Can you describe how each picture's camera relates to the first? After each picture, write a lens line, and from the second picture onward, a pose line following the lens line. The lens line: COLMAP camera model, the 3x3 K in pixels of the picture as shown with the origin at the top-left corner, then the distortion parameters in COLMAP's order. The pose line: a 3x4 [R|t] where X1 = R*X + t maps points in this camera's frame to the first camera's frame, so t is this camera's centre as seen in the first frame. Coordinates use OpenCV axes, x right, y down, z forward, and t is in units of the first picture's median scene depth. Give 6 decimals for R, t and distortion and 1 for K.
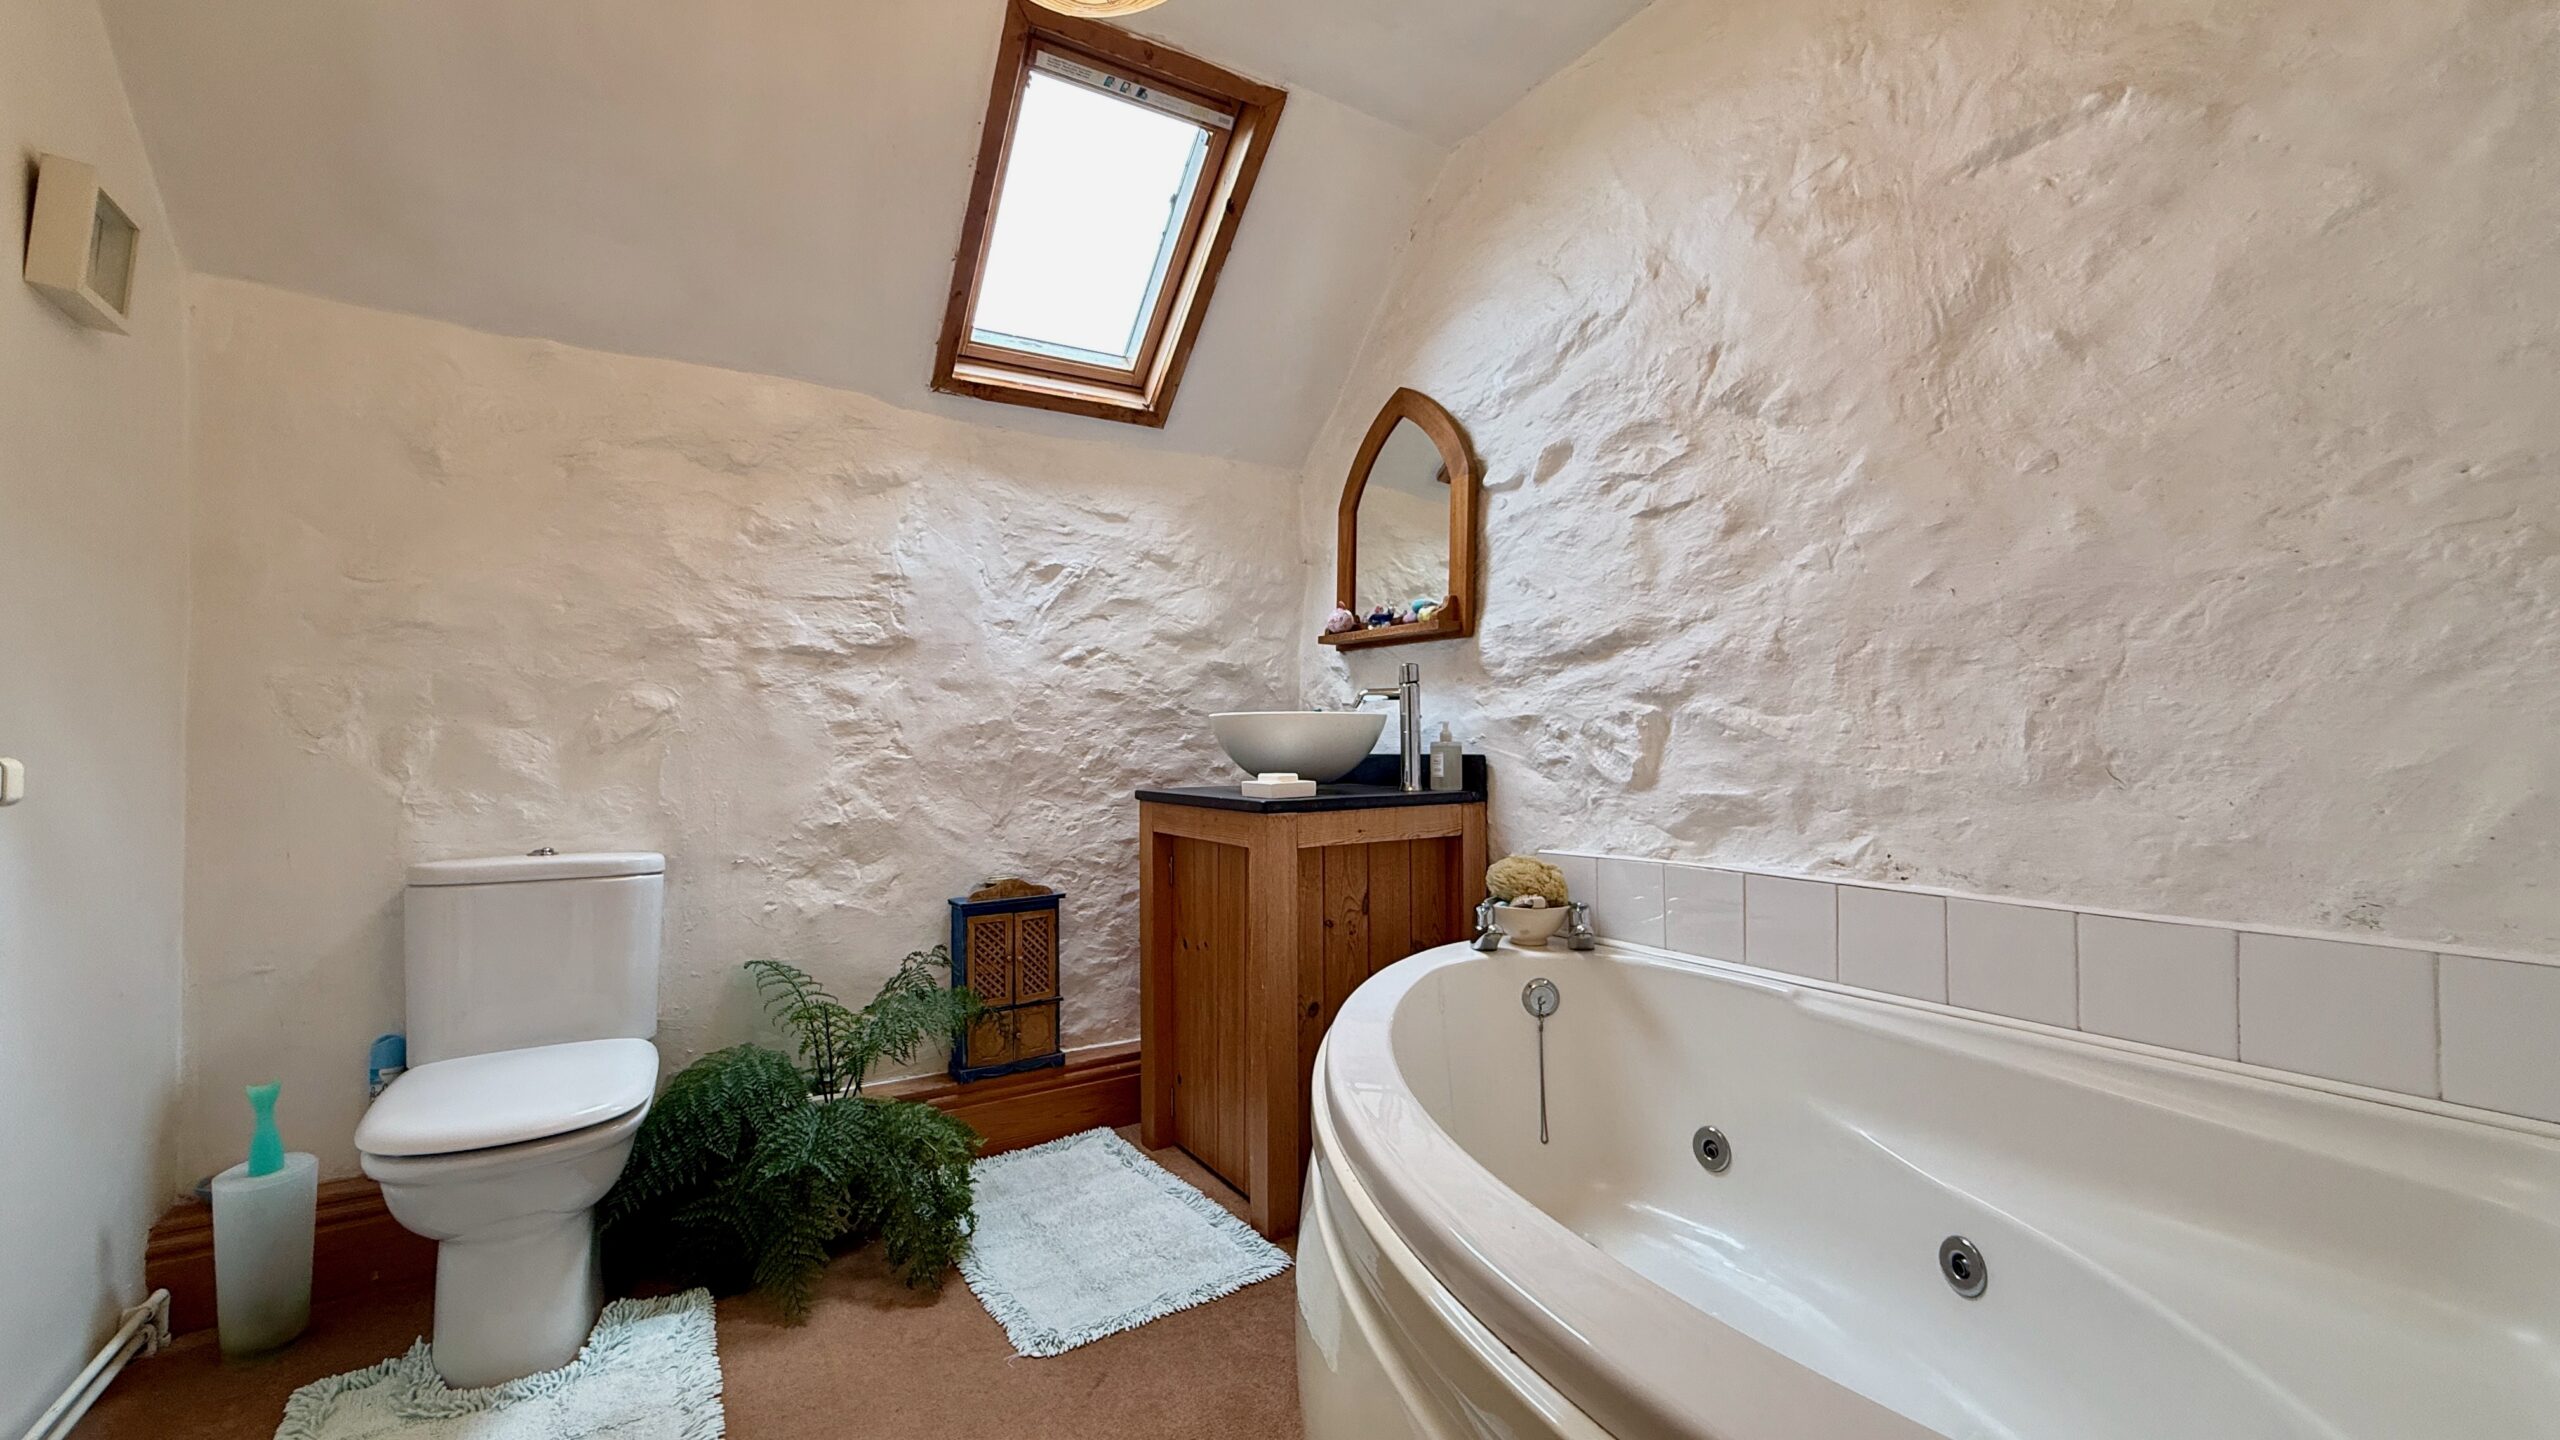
lens RADIAL K [[1019.9, 0, 1280.3], [0, 1019.9, 729.2], [0, 0, 1]] dist [0.000203, -0.000319]
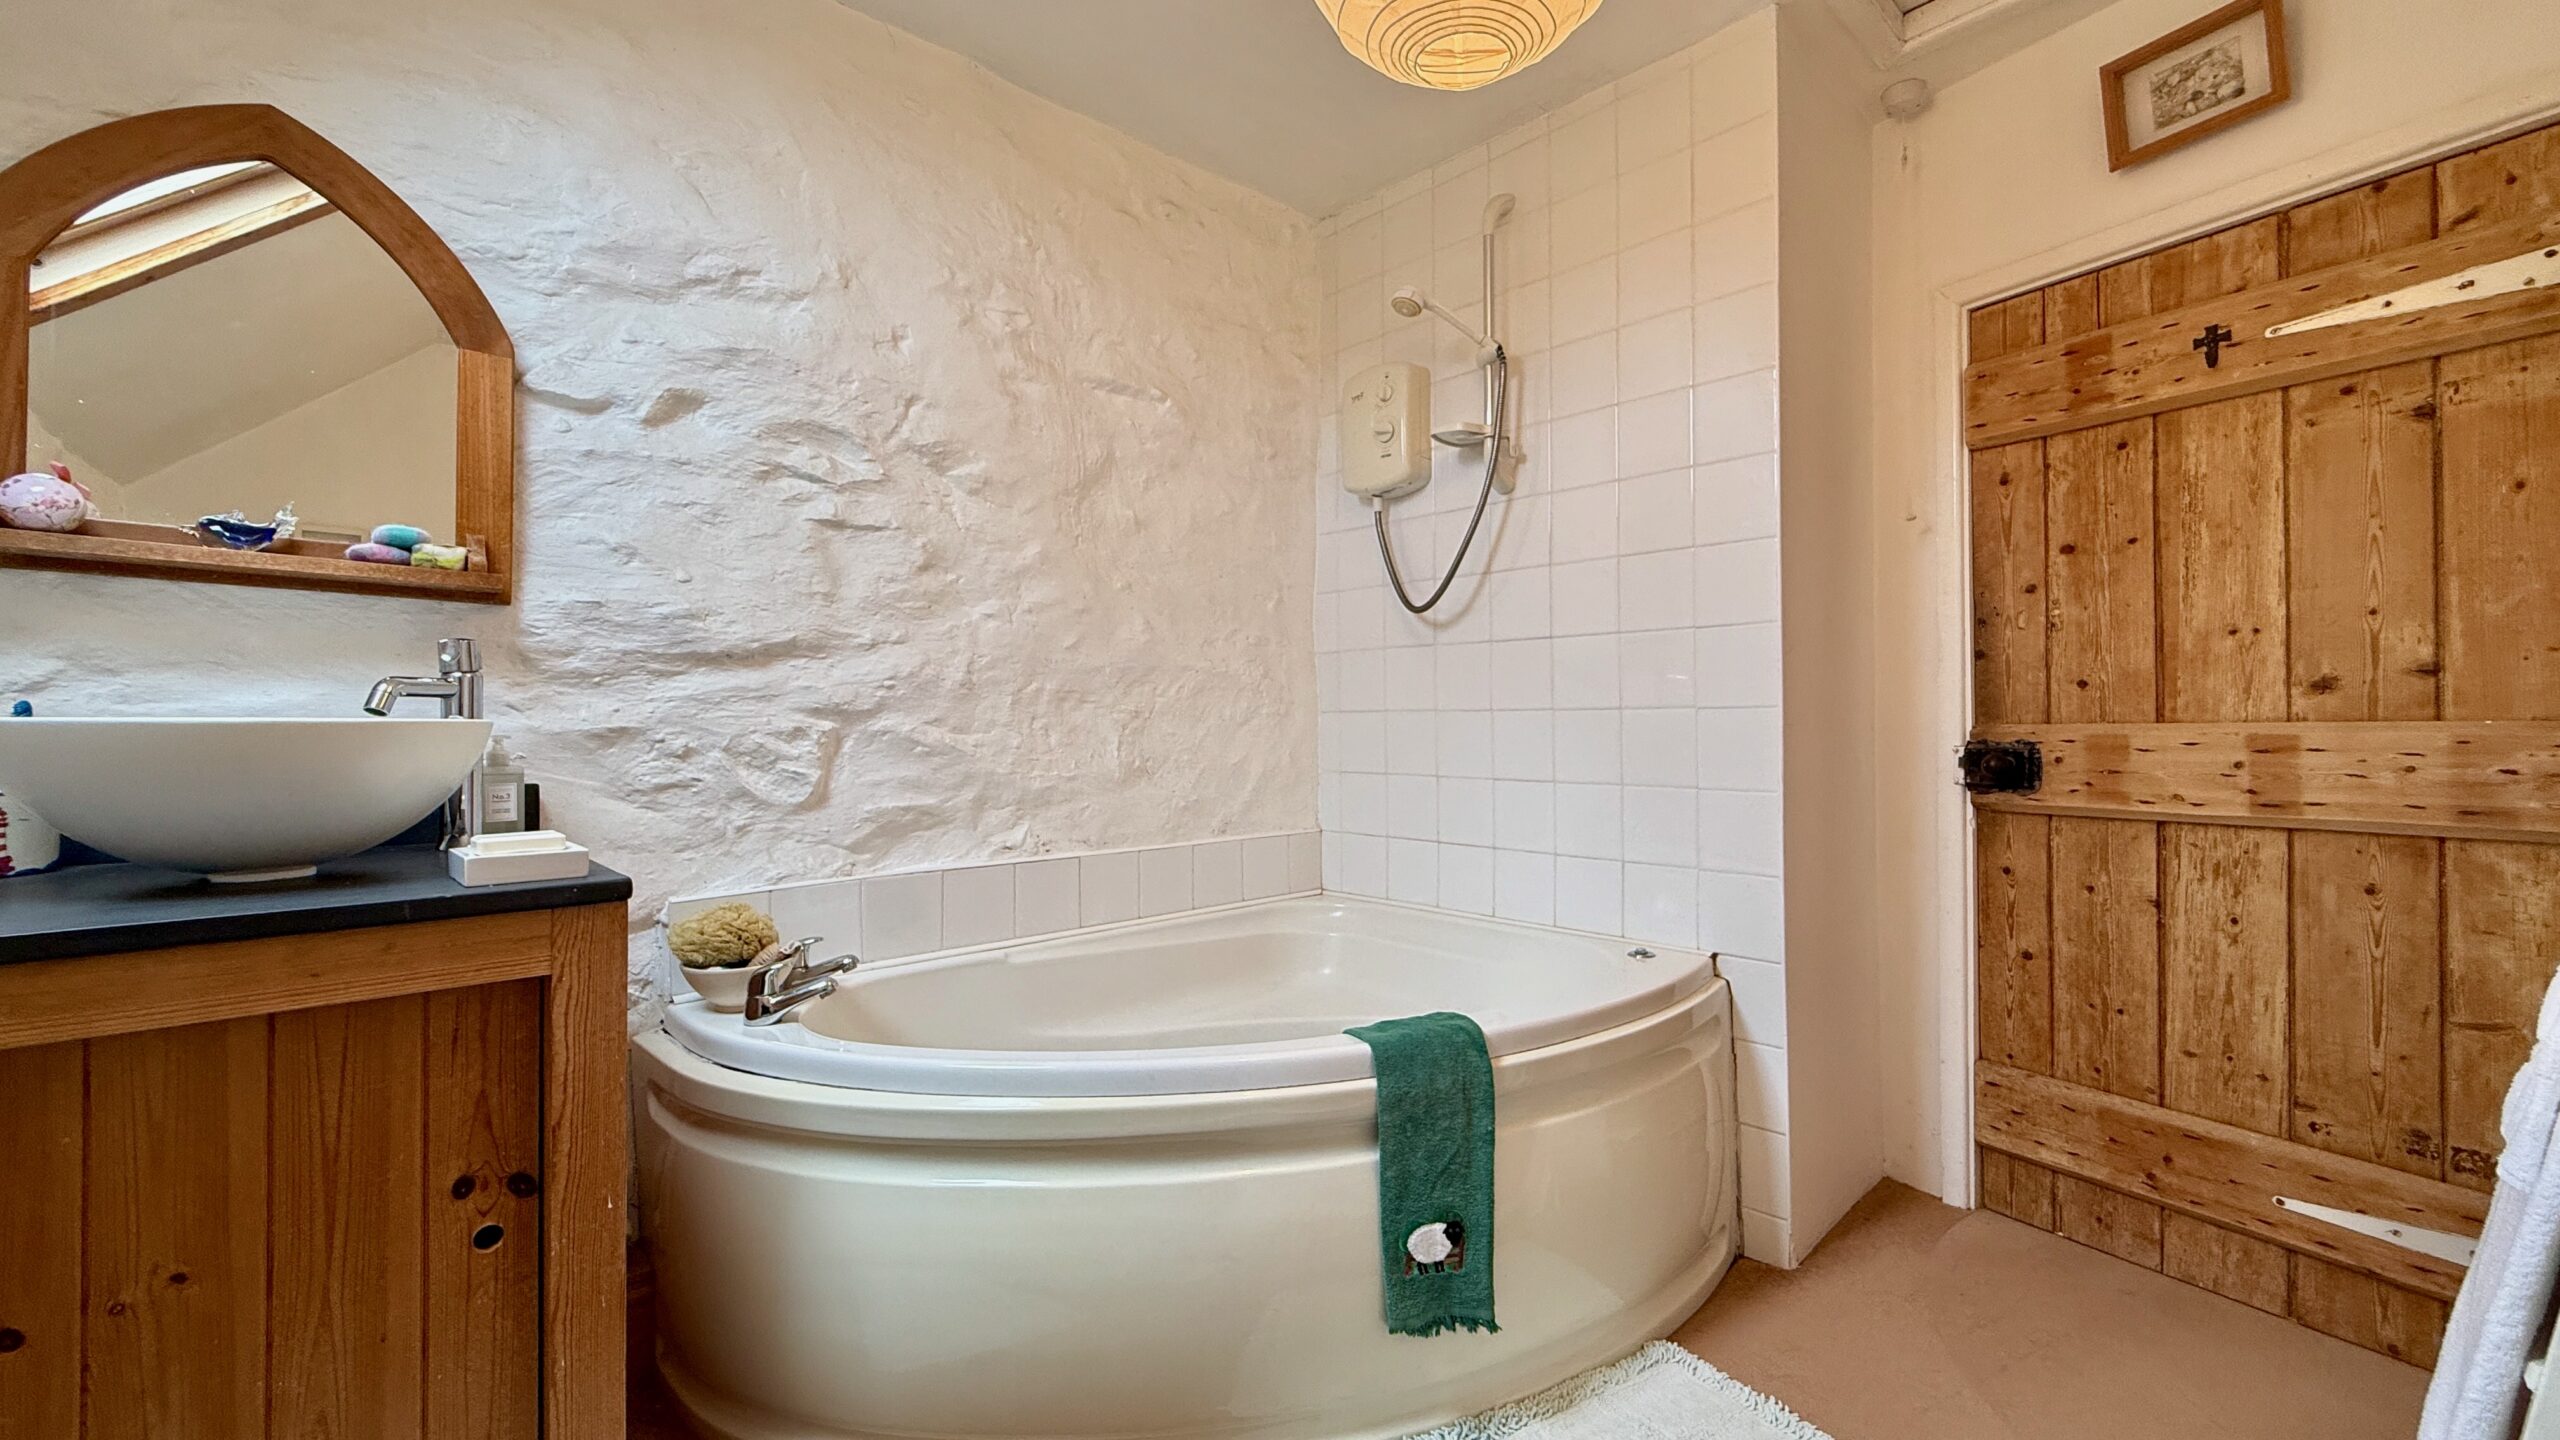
lens RADIAL K [[1019.9, 0, 1281.4], [0, 1019.9, 717.0], [0, 0, 1]] dist [0.000203, -0.000319]
pose [[-0.201624, 0.009506, 0.979417, -0.705328], [-0.014295, 0.999818, -0.012646, -0.022120], [-0.979359, -0.016550, -0.201451, 0.809747]]
